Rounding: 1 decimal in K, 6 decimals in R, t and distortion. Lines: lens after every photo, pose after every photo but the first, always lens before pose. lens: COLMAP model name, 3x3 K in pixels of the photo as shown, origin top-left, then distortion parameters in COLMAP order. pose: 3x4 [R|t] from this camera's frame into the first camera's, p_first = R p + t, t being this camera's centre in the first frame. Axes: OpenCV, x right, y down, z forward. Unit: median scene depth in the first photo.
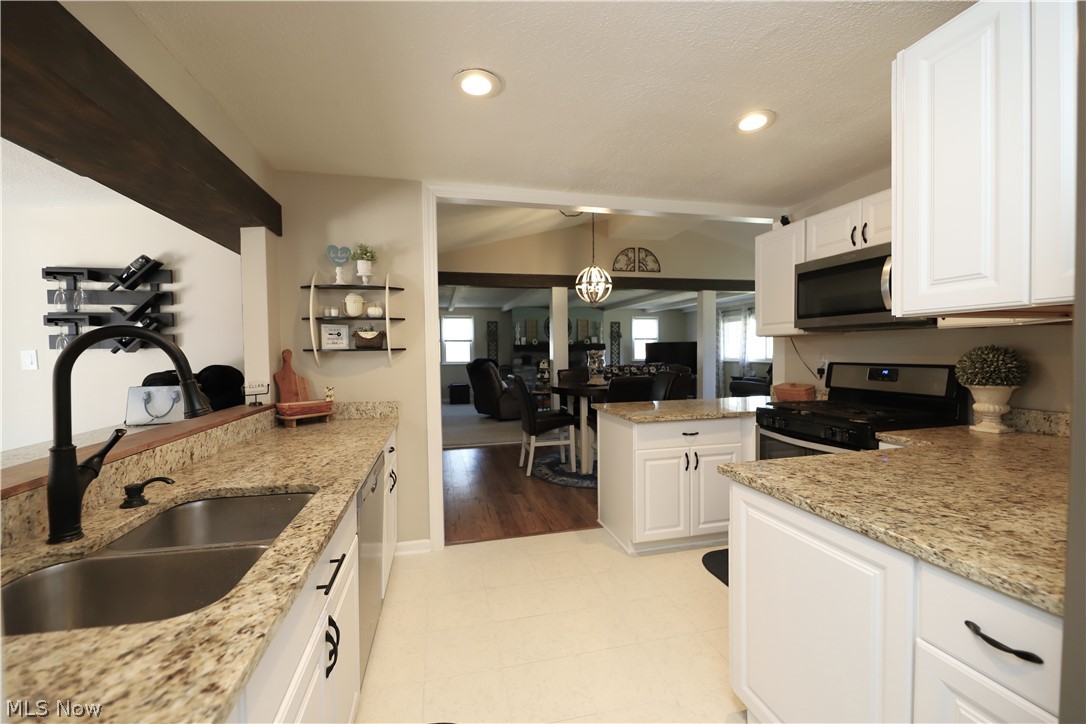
lens RADIAL K [[433.1, 0, 545.1], [0, 433.1, 361.5], [0, 0, 1]] dist [-0.002873, -0.001950]
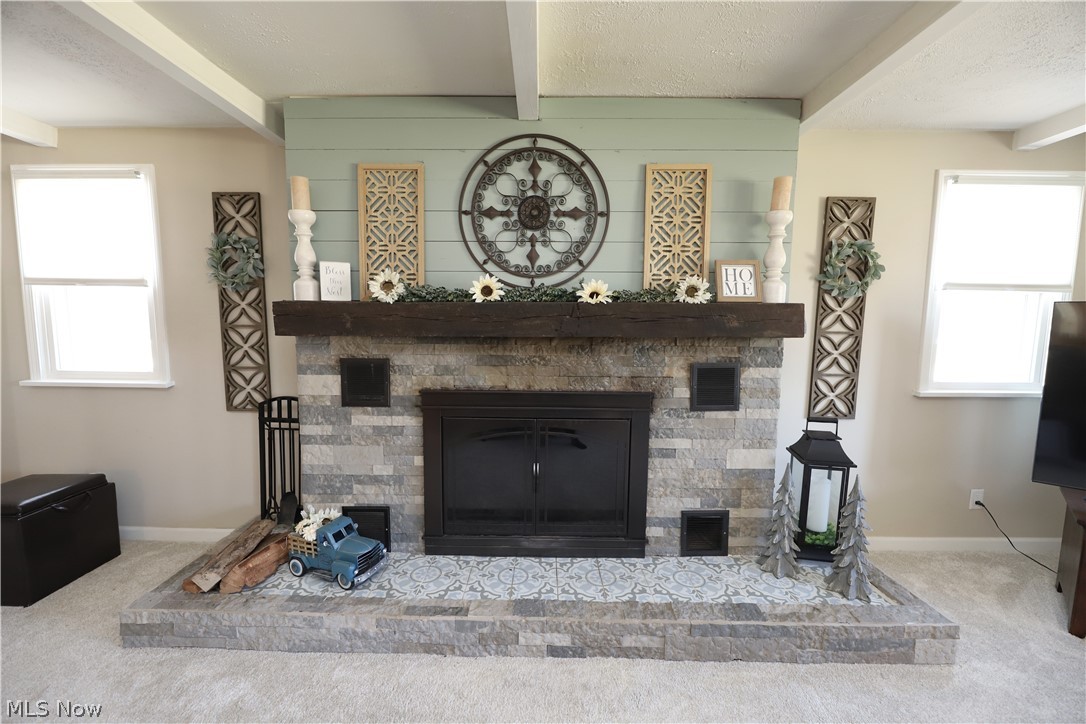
lens RADIAL K [[433.1, 0, 544.1], [0, 433.1, 363.5], [0, 0, 1]] dist [-0.002873, -0.001950]
pose [[0.968776, 0.045388, -0.243747, 0.085335], [-0.027777, 0.996781, 0.075209, -0.028639], [0.246376, -0.066090, 0.966918, 0.841341]]
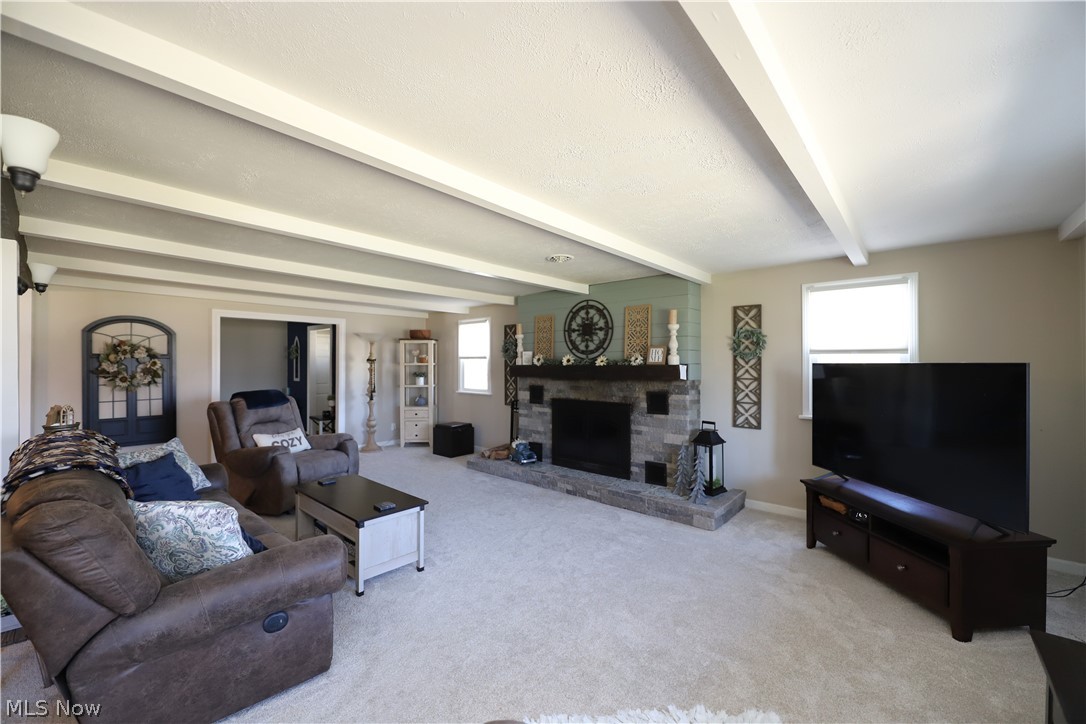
lens RADIAL K [[433.1, 0, 539.1], [0, 433.1, 359.5], [0, 0, 1]] dist [-0.002873, -0.001950]
pose [[0.565946, 0.005927, -0.824421, 0.400130], [-0.027148, 0.999566, -0.011451, -0.039996], [0.823995, 0.028862, 0.565861, 0.711986]]
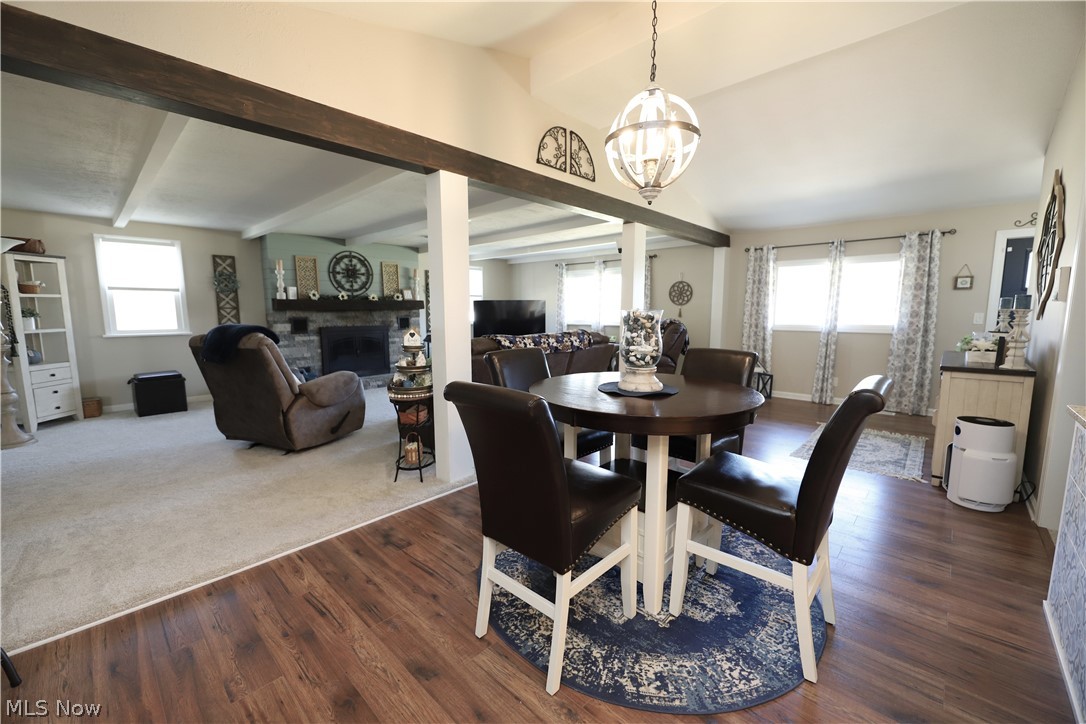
lens RADIAL K [[433.1, 0, 541.5], [0, 433.1, 361.9], [0, 0, 1]] dist [-0.002873, -0.001950]
pose [[0.839319, -0.055868, 0.540761, -0.088809], [0.006534, 0.995670, 0.092725, -0.006303], [-0.543600, -0.074293, 0.836050, 0.317572]]
